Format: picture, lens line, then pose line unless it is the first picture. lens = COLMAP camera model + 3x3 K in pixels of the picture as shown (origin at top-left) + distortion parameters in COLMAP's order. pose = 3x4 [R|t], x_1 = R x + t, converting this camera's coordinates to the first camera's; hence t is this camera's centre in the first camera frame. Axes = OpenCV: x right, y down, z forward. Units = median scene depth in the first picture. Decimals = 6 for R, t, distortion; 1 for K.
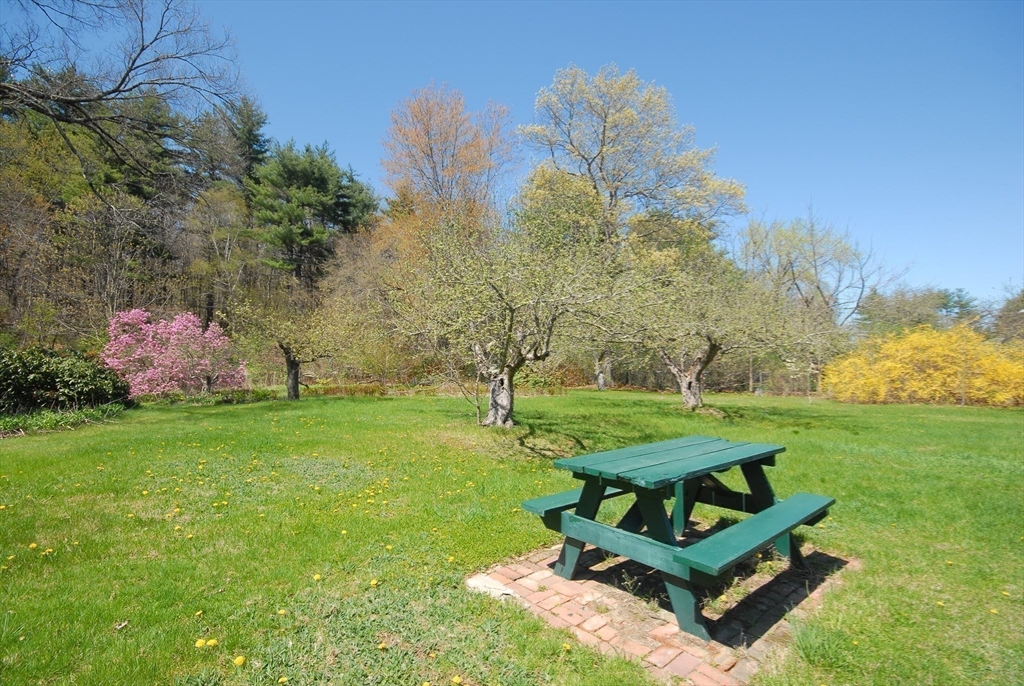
lens RADIAL K [[502.9, 0, 512.0], [0, 502.9, 343.0], [0, 0, 1]] dist [0.003120, 0.000765]
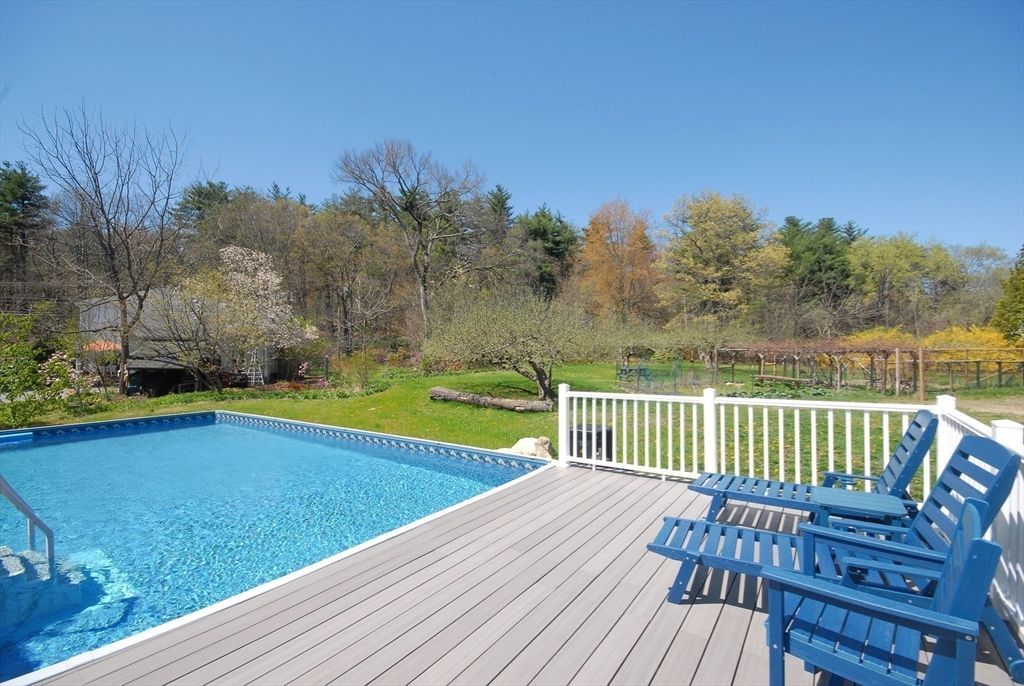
lens RADIAL K [[449.7, 0, 512.0], [0, 449.7, 343.0], [0, 0, 1]] dist [-0.000336, -0.000221]
pose [[0.920930, -0.011821, -0.389549, 0.096800], [0.032266, 0.998421, 0.045984, -0.041352], [0.388391, -0.054917, 0.919857, -0.447634]]
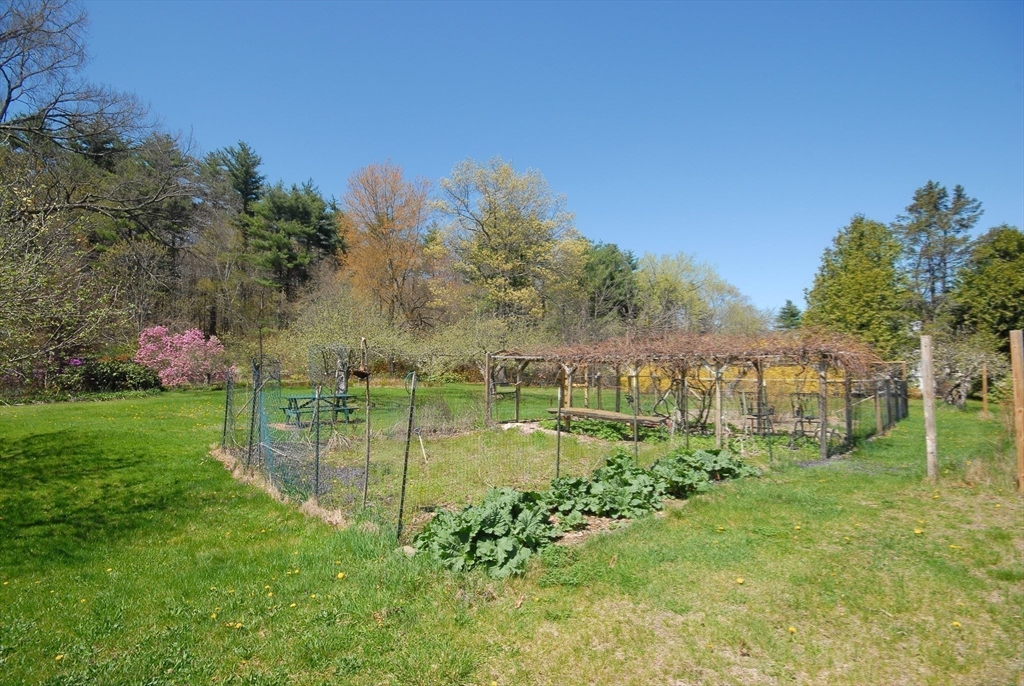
lens RADIAL K [[470.9, 0, 512.0], [0, 470.9, 343.0], [0, 0, 1]] dist [0.004373, 0.000420]
pose [[0.999770, 0.005564, 0.020712, 0.117477], [-0.005623, 0.999980, 0.002794, -0.014438], [-0.020696, -0.002910, 0.999782, -0.183729]]
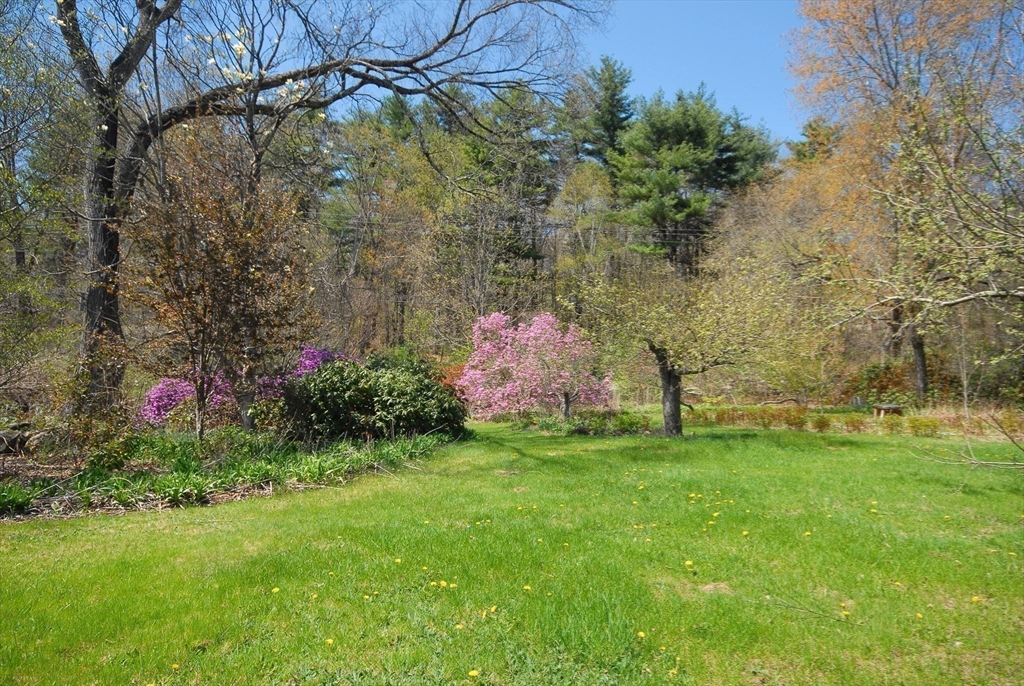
lens RADIAL K [[629.5, 0, 512.0], [0, 629.5, 343.0], [0, 0, 1]] dist [0.019341, 0.000811]
pose [[0.792032, -0.035622, -0.609439, -0.035971], [0.030382, 0.999359, -0.018929, 0.002943], [0.609723, -0.003524, 0.792607, 0.082764]]
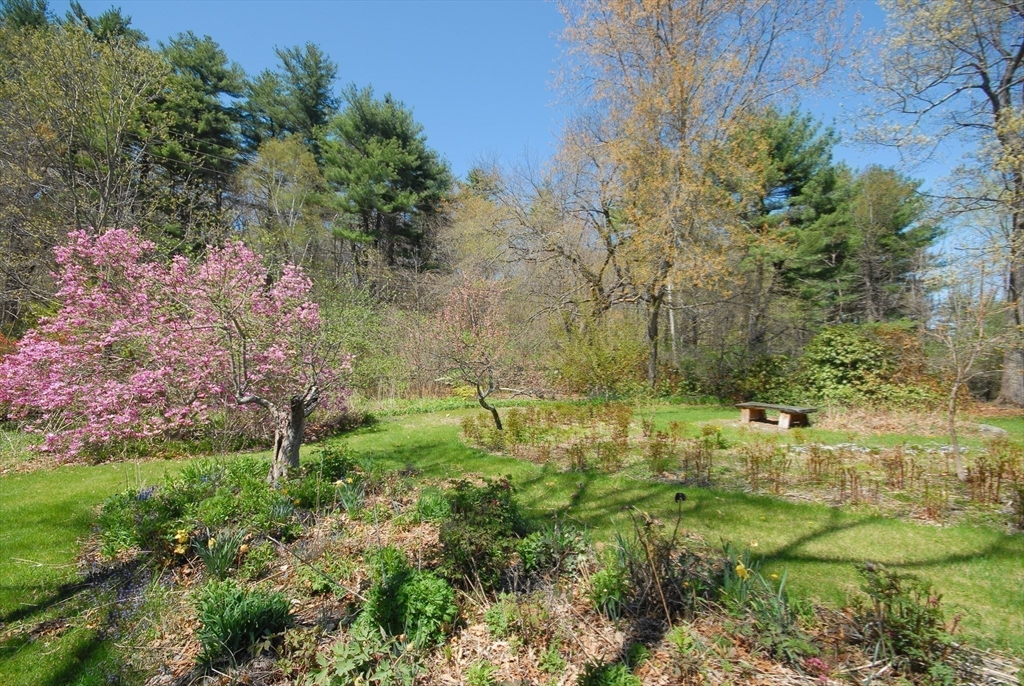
lens RADIAL K [[449.7, 0, 512.0], [0, 449.7, 343.0], [0, 0, 1]] dist [-0.000336, -0.000221]
pose [[0.999348, 0.007885, -0.035241, -0.195634], [-0.007996, 0.999964, -0.002993, 0.013793], [0.035216, 0.003273, 0.999374, 0.309579]]
